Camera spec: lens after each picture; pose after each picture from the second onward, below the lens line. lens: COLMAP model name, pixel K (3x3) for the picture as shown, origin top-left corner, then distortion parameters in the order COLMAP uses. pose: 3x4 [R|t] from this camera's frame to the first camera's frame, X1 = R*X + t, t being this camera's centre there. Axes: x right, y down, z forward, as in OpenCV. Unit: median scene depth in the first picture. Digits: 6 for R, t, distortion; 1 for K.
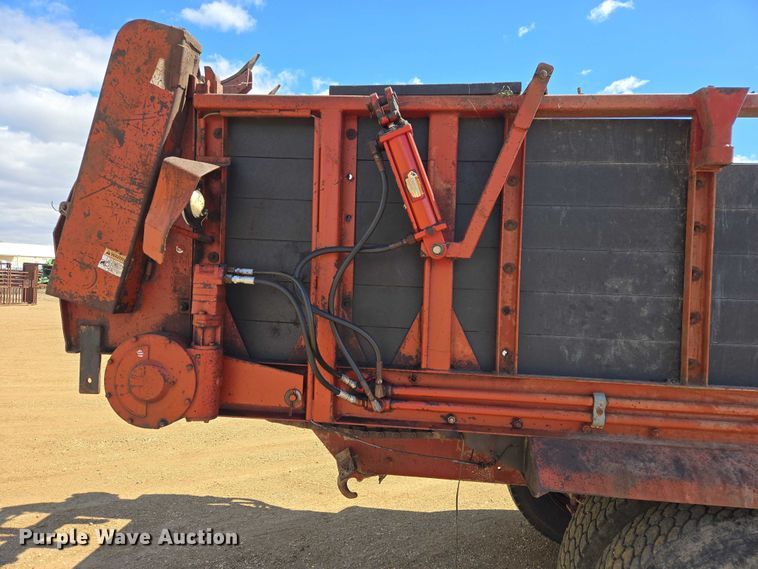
lens RADIAL K [[499.4, 0, 385.8], [0, 499.4, 284.7], [0, 0, 1]] dist [0.075723, -0.058389]
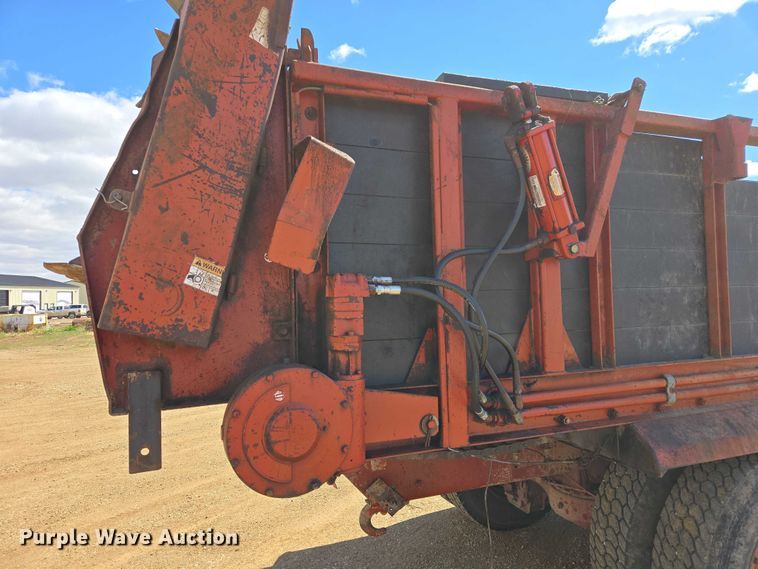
lens RADIAL K [[493.5, 0, 379.0], [0, 493.5, 284.5], [0, 0, 1]] dist [0.070835, -0.054202]
pose [[0.895567, -0.046201, 0.442521, -0.634158], [0.062860, 0.997756, -0.023047, -0.000613], [-0.440463, 0.048457, 0.896462, 0.265692]]
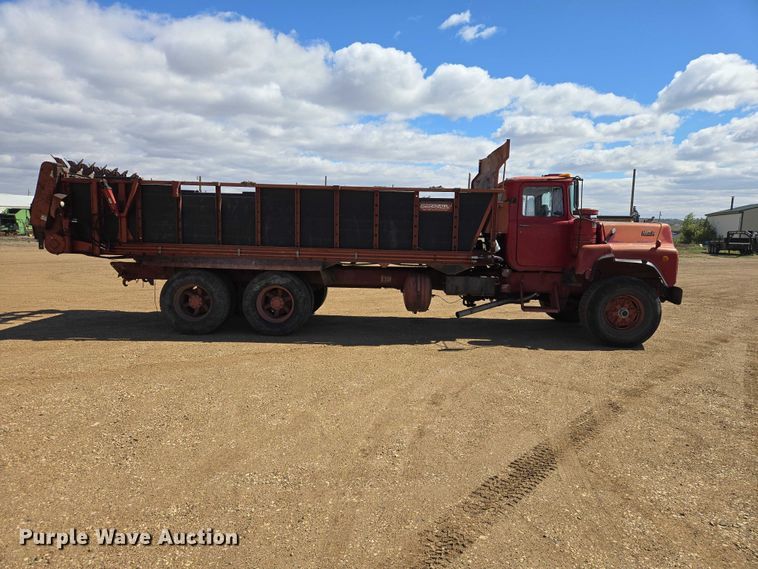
lens RADIAL K [[507.4, 0, 379.0], [0, 507.4, 284.5], [0, 0, 1]] dist [0.094659, -0.078463]
pose [[0.997460, -0.018292, 0.068845, 2.015710], [0.011432, 0.995046, 0.098759, 0.119429], [-0.070311, -0.097721, 0.992727, -3.701321]]
